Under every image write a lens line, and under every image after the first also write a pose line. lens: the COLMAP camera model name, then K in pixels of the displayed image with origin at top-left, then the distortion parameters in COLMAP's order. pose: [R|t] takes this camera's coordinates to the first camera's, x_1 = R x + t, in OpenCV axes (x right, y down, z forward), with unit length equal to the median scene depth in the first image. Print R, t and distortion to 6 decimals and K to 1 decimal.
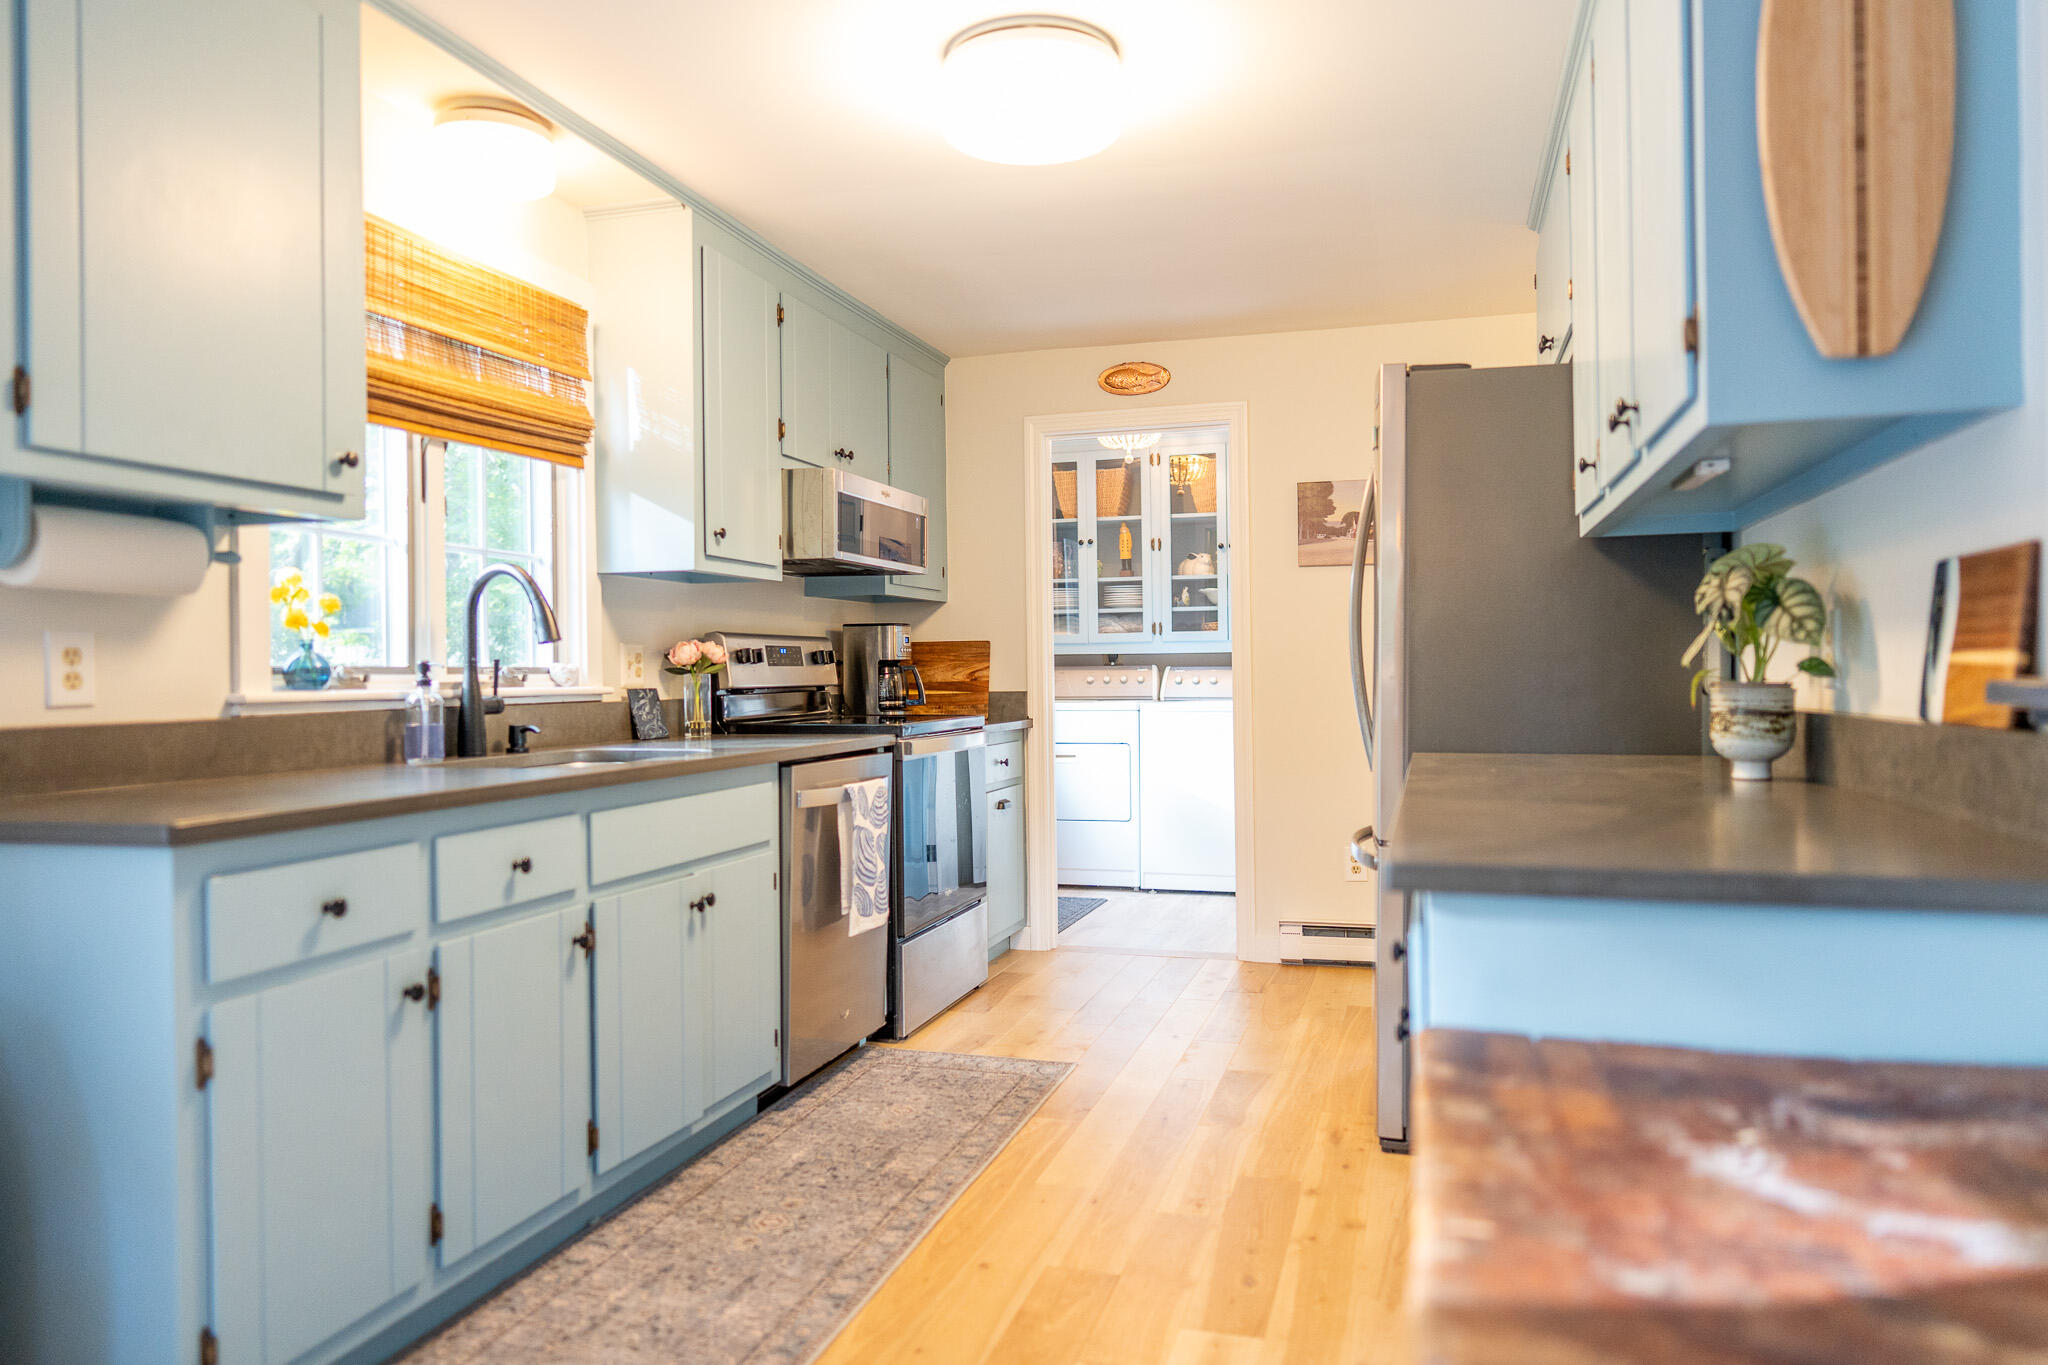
lens RADIAL K [[1346.9, 0, 1028.9], [0, 1346.9, 680.7], [0, 0, 1]] dist [-0.002302, 0.001589]
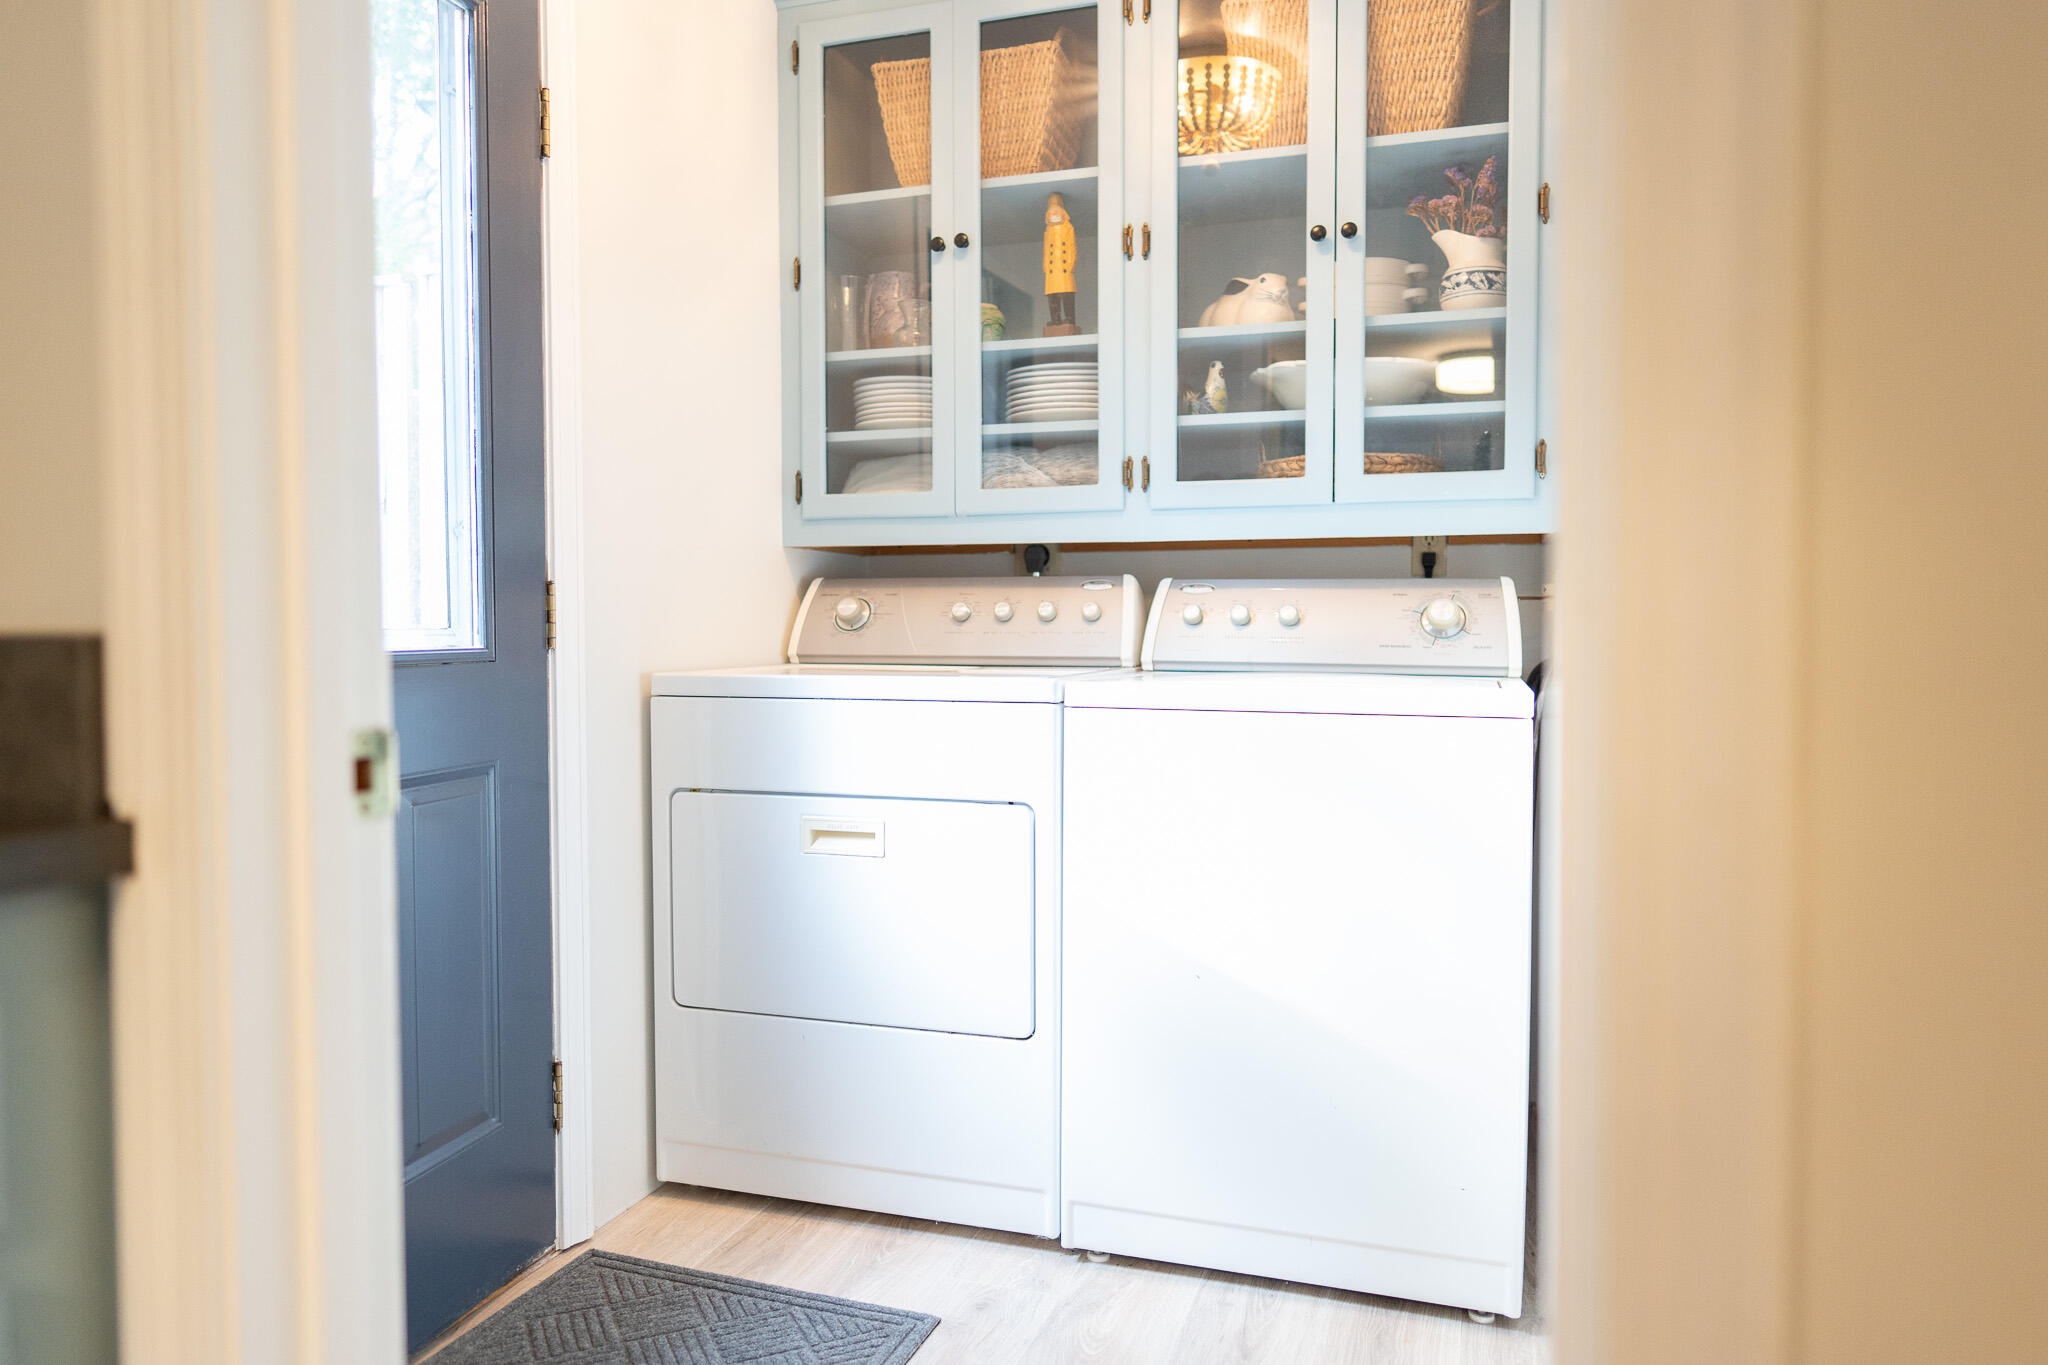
lens RADIAL K [[1346.9, 0, 1028.9], [0, 1346.9, 680.7], [0, 0, 1]] dist [-0.002302, 0.001589]
pose [[0.999459, 0.011904, -0.030668, 0.077294], [-0.010844, 0.999346, 0.034507, 0.005273], [0.031059, -0.034155, 0.998934, 0.625853]]
